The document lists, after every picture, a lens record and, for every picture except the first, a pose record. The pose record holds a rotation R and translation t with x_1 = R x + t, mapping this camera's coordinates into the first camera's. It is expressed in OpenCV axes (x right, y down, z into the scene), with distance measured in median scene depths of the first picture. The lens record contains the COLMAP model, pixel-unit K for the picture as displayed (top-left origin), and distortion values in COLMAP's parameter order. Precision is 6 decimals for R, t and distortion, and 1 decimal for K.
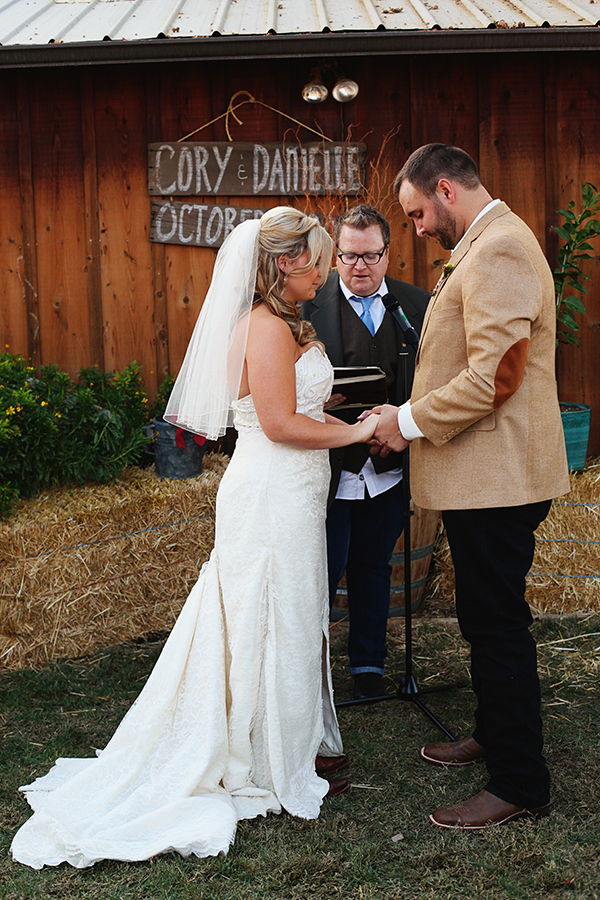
lens RADIAL K [[1326.1, 0, 300.0], [0, 1326.1, 450.0], [0, 0, 1]] dist [-0.150938, 0.181759]
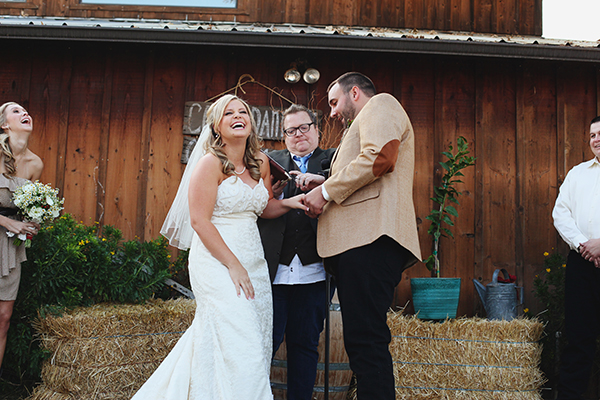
lens RADIAL K [[884.1, 0, 307.0], [0, 884.1, 202.1], [0, 0, 1]] dist [-0.150938, 0.181759]
pose [[0.997238, 0.064382, 0.037043, -0.000925], [-0.052747, 0.964943, -0.257106, 0.148099], [-0.052298, 0.254442, 0.965673, -0.000548]]
